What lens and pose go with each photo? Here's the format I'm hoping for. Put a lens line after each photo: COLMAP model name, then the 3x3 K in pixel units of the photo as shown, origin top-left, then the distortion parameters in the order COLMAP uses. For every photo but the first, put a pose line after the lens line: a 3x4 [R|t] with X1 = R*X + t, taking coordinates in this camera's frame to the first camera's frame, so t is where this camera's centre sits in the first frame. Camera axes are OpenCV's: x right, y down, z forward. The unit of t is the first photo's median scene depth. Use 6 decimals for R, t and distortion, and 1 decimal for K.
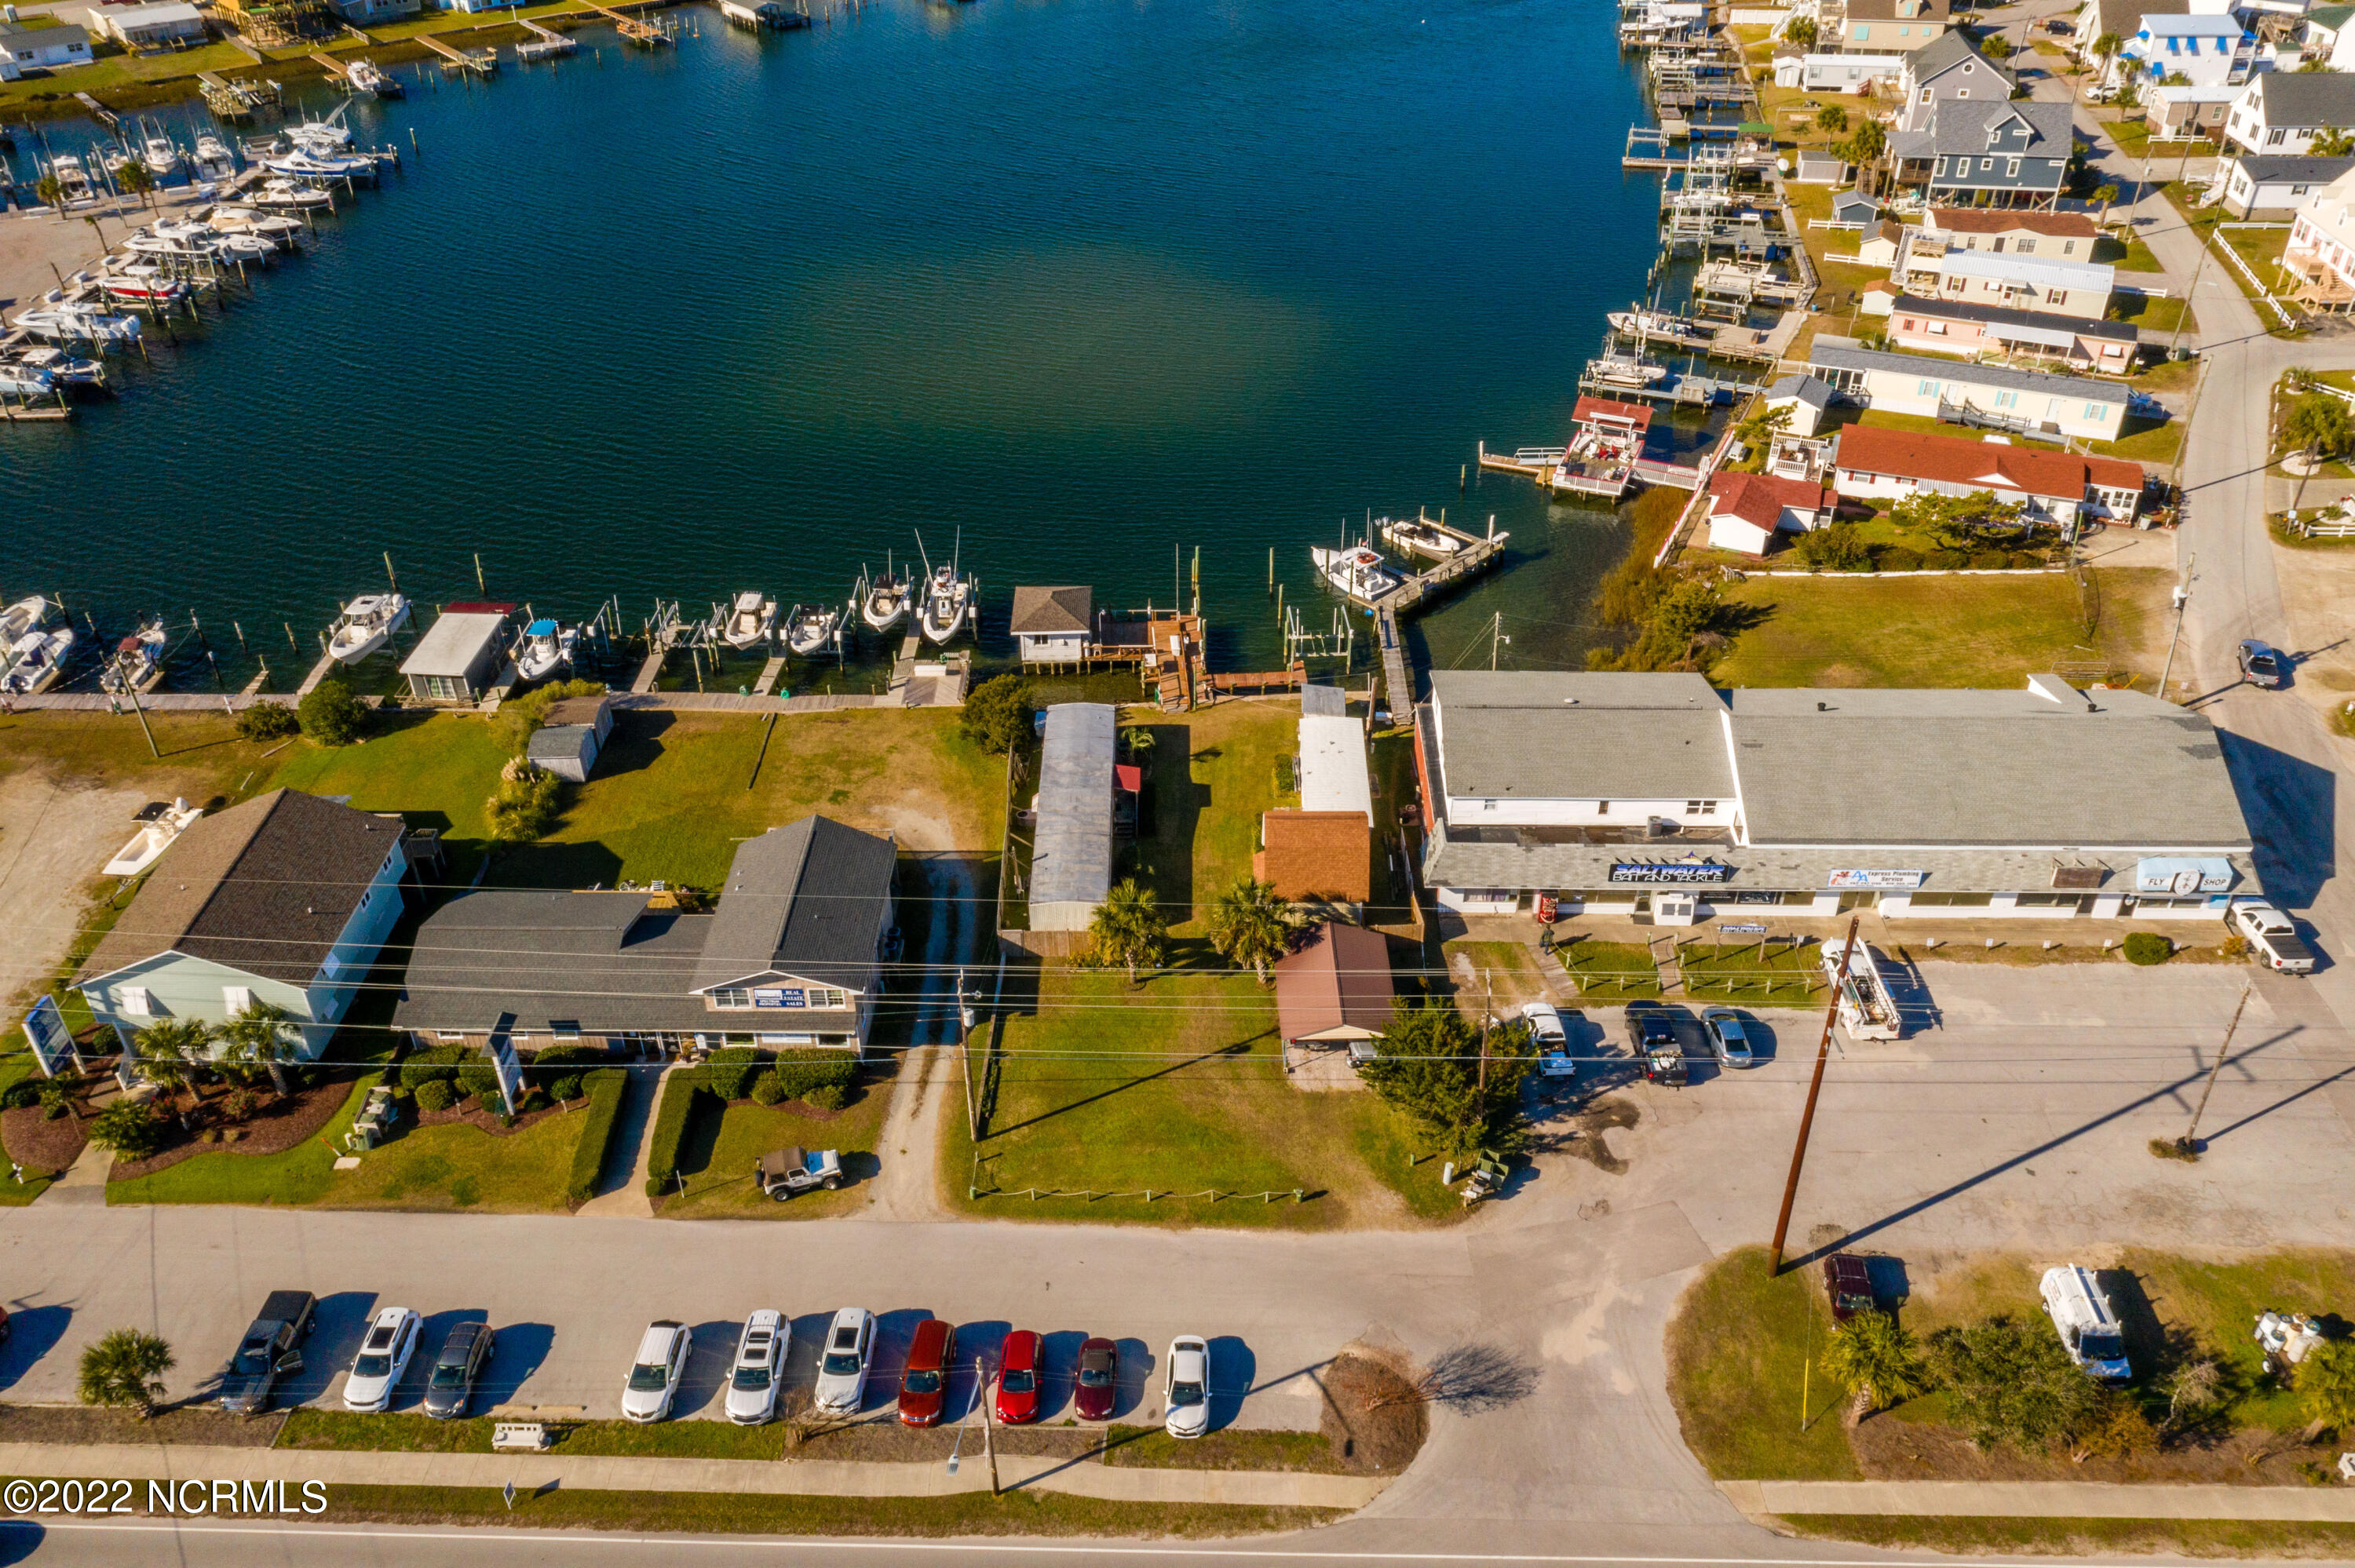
lens RADIAL K [[1854.8, 0, 1180.1], [0, 1854.8, 786.5], [0, 0, 1]] dist [-0.001845, 0.007299]
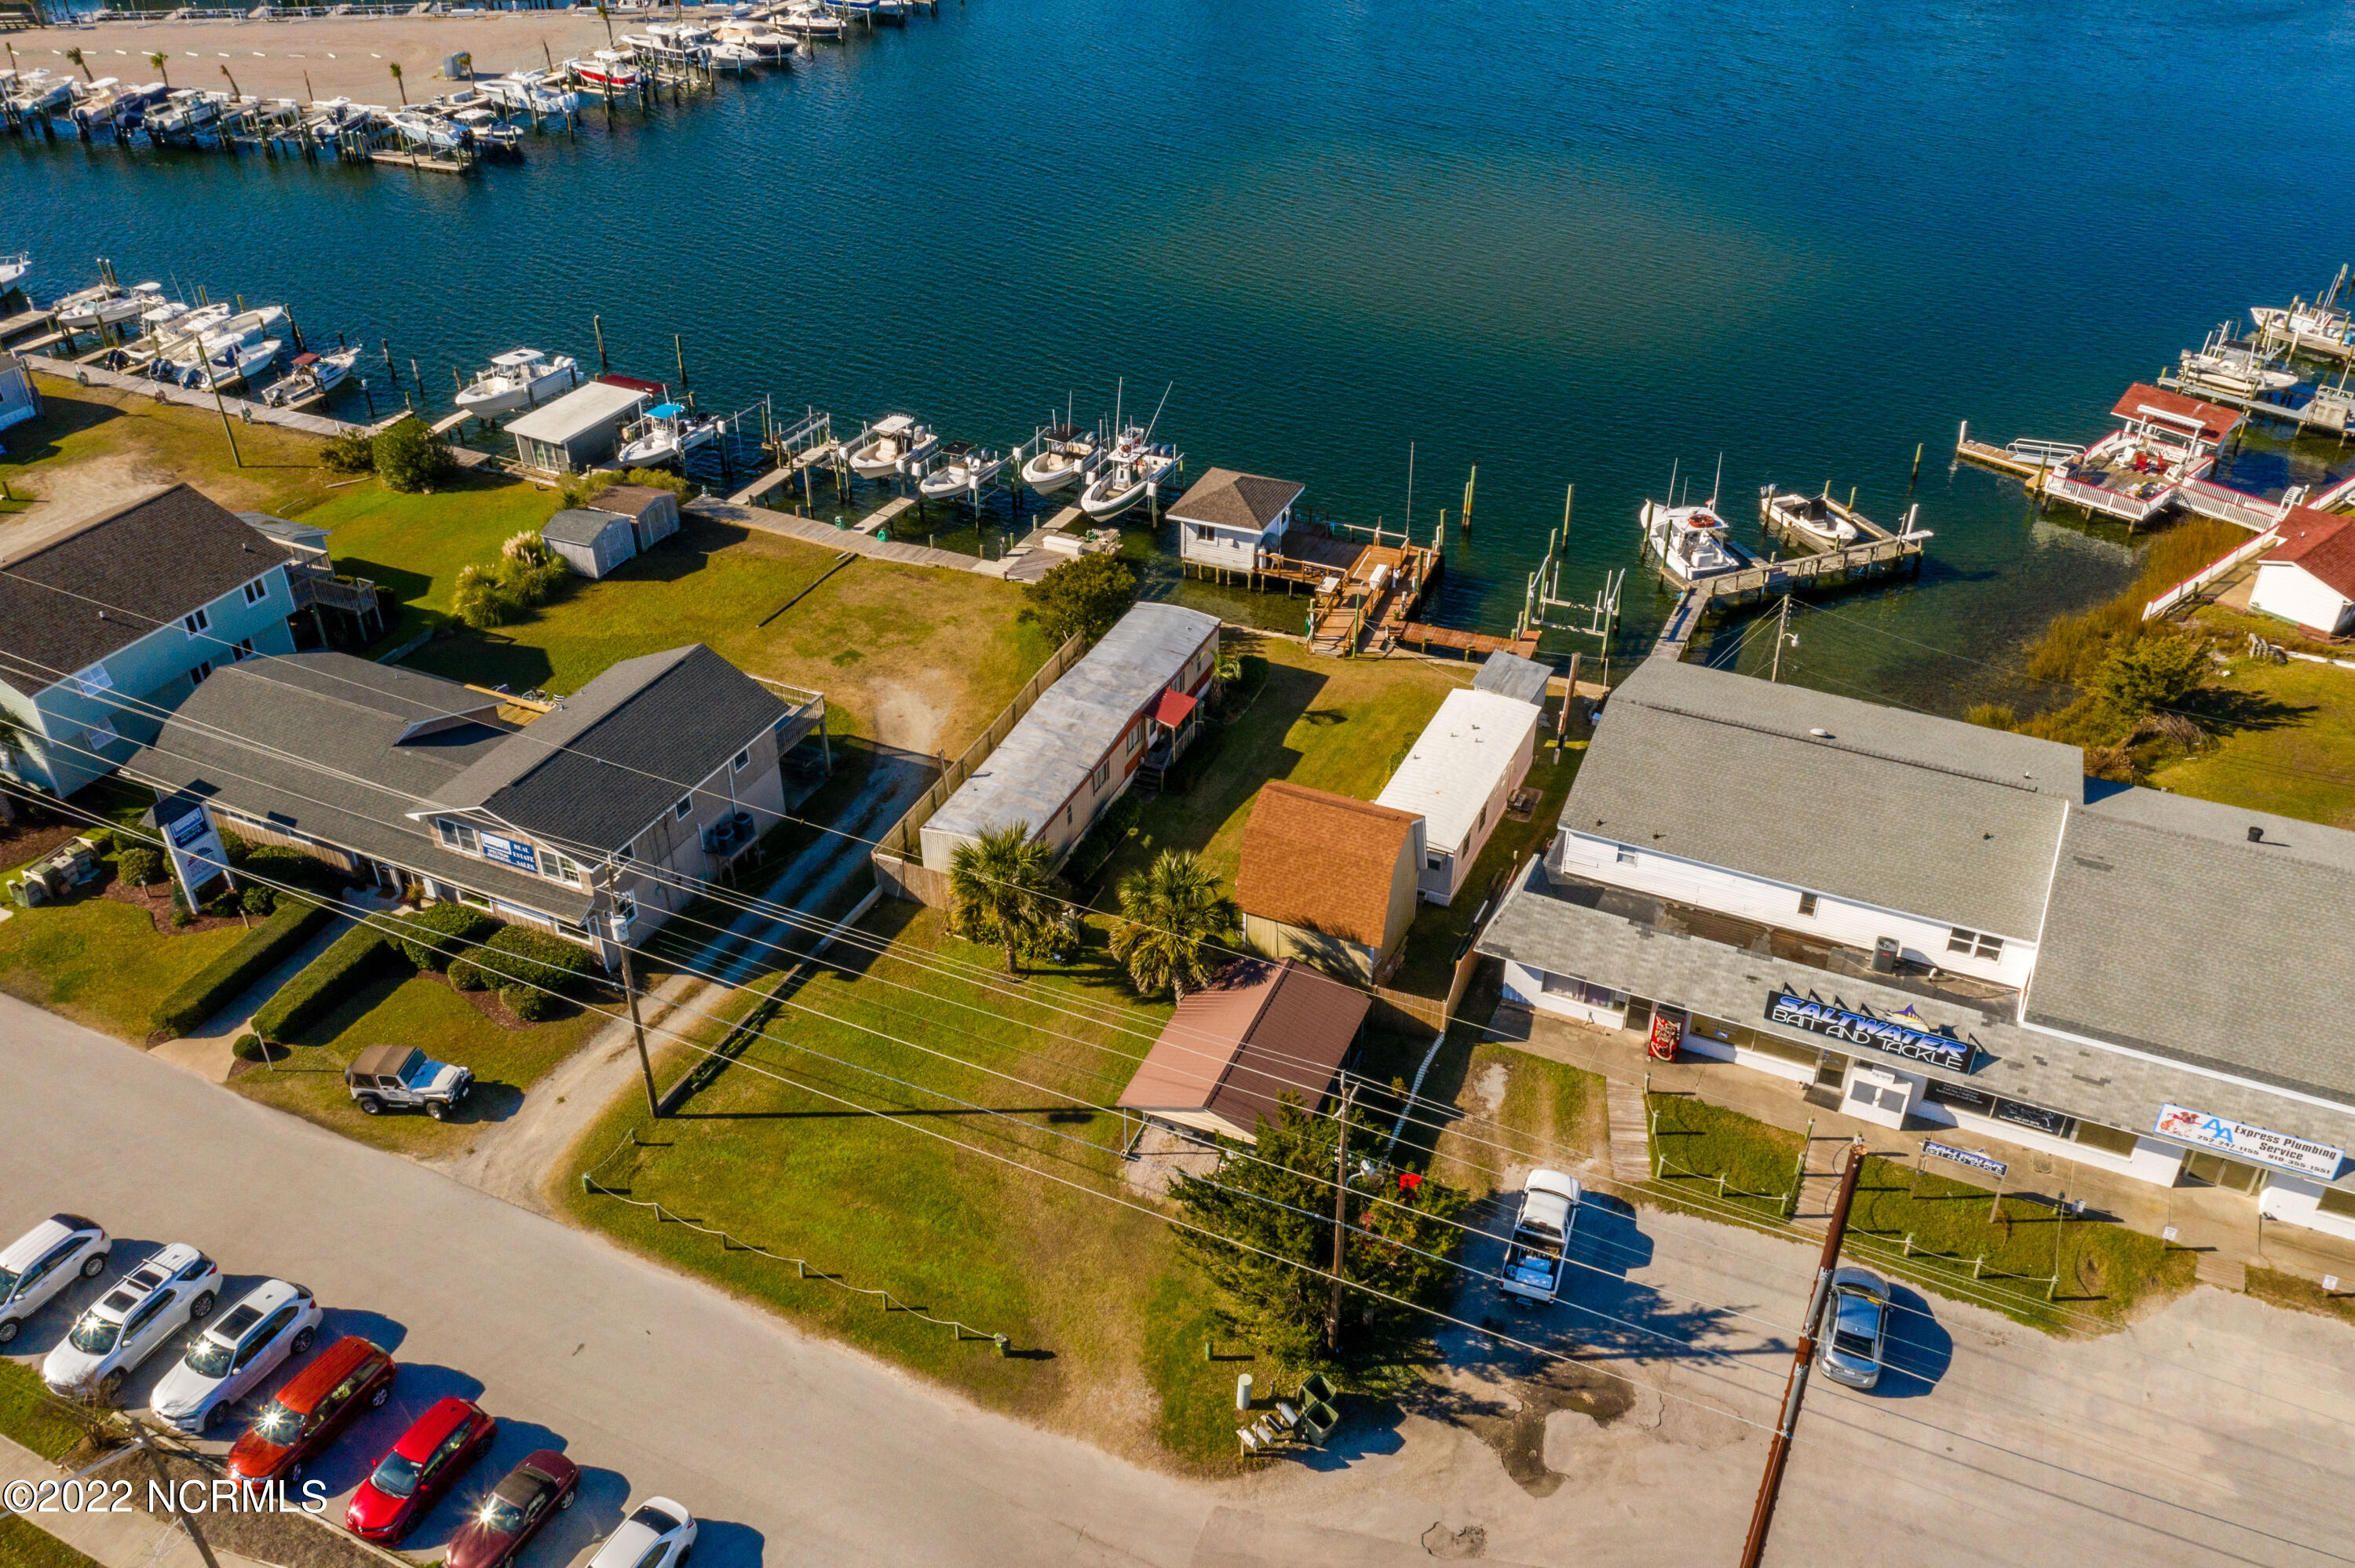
lens RADIAL K [[1860.8, 0, 1182.2], [0, 1860.8, 785.8], [0, 0, 1]] dist [-0.005366, 0.003543]
pose [[0.912955, 0.228522, -0.338069, 0.210475], [-0.235873, 0.971583, 0.019778, 0.008754], [0.332982, 0.061685, 0.940913, 0.309126]]
